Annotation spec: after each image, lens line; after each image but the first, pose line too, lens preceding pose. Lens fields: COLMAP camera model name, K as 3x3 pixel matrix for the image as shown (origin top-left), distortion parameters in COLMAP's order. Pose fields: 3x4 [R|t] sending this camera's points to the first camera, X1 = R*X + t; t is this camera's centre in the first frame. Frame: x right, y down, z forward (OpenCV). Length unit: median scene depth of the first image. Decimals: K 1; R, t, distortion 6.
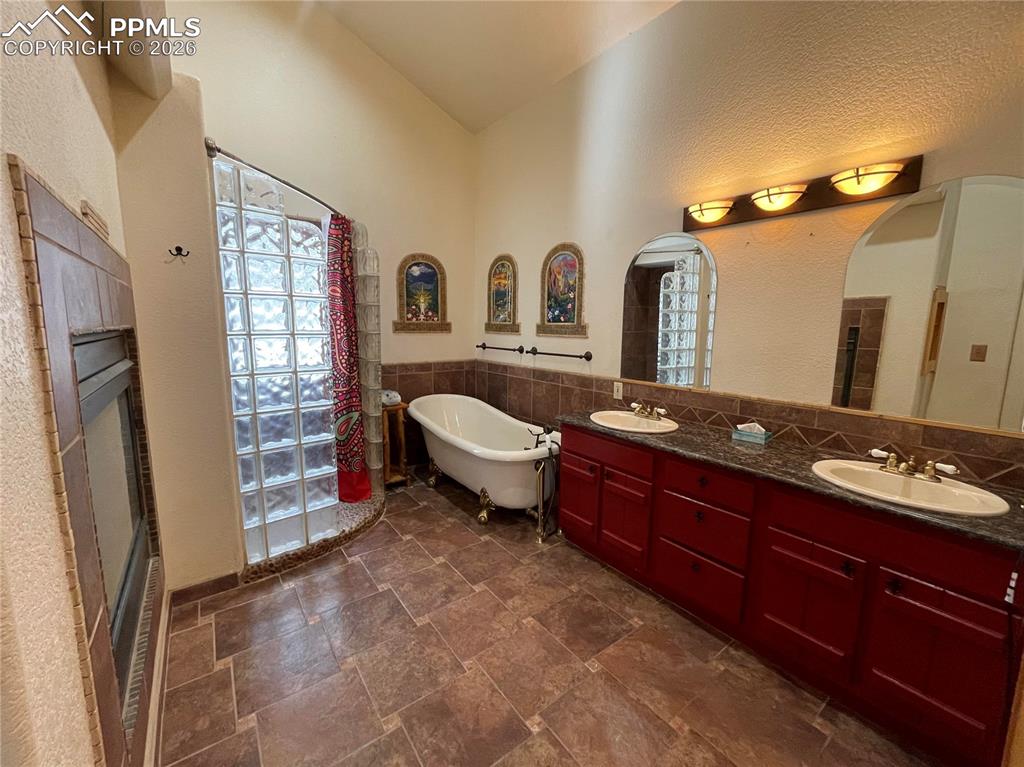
lens RADIAL K [[415.5, 0, 508.7], [0, 415.5, 382.2], [0, 0, 1]] dist [-0.006212, 0.001953]
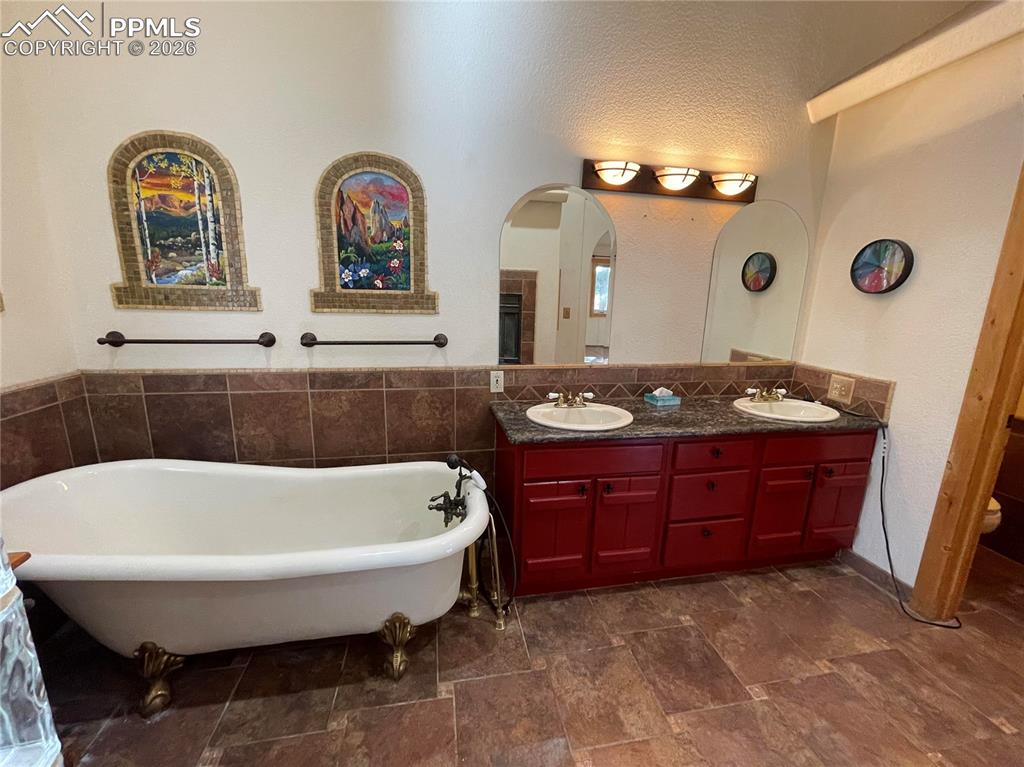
lens RADIAL K [[415.5, 0, 512.1], [0, 415.5, 383.3], [0, 0, 1]] dist [-0.006212, 0.001953]
pose [[0.428635, -0.190610, 0.883142, -0.357127], [0.107232, 0.981316, 0.159753, -0.085416], [-0.897091, 0.026226, 0.441066, 0.561451]]
